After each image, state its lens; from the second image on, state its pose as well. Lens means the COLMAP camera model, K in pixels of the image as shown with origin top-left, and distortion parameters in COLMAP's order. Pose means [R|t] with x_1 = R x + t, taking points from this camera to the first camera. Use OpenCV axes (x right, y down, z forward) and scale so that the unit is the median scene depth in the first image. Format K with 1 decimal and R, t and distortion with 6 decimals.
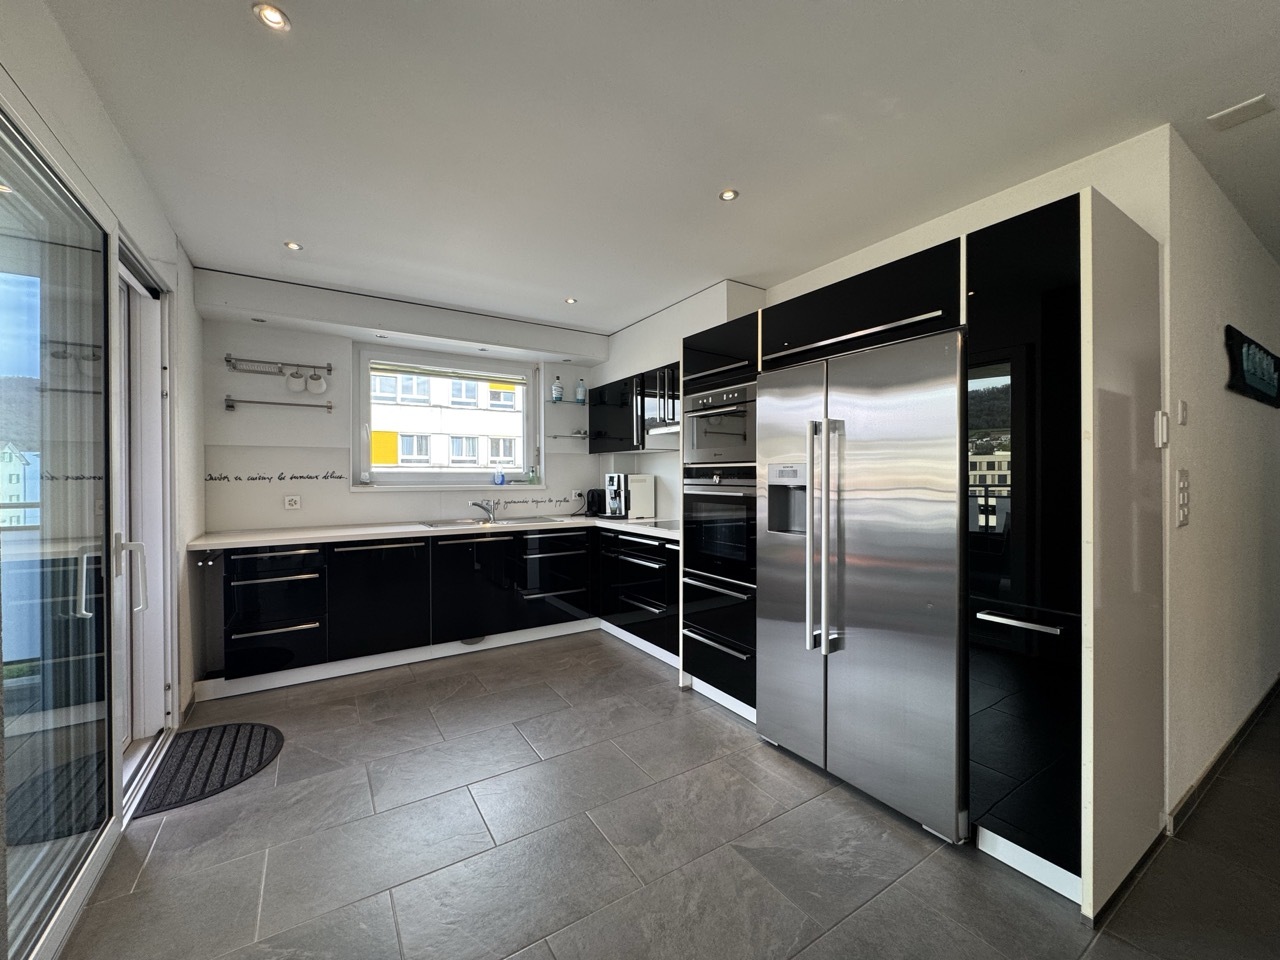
lens RADIAL K [[514.7, 0, 640.0], [0, 514.7, 480.0], [0, 0, 1]] dist [0.000402, 0.000034]
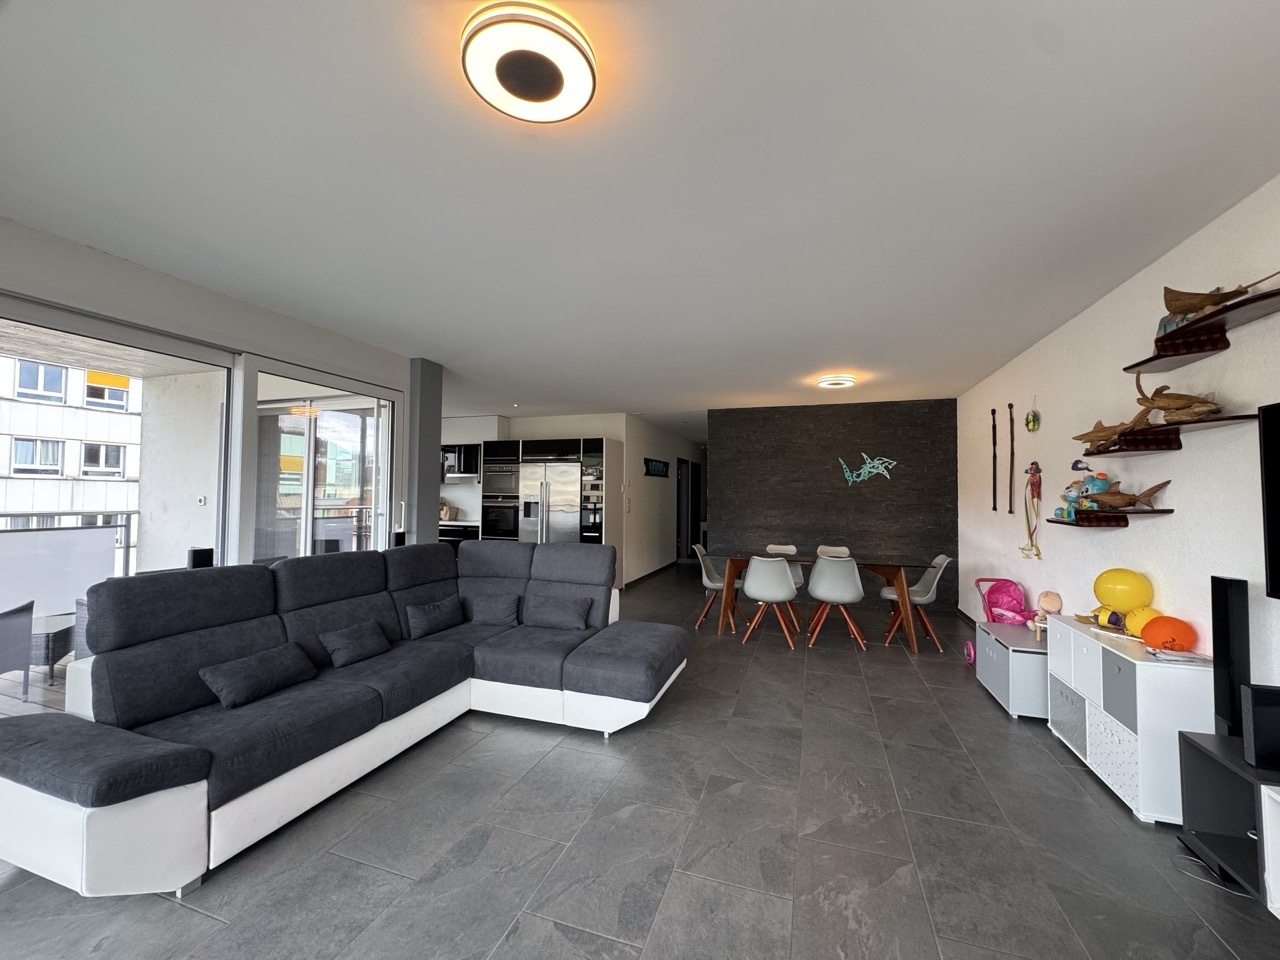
lens RADIAL K [[514.7, 0, 640.0], [0, 514.7, 480.0], [0, 0, 1]] dist [0.000402, 0.000034]
pose [[0.784201, 0.029591, 0.619801, -0.916488], [-0.008213, 0.999270, -0.037316, -0.009583], [-0.620453, 0.024172, 0.783871, -1.488037]]
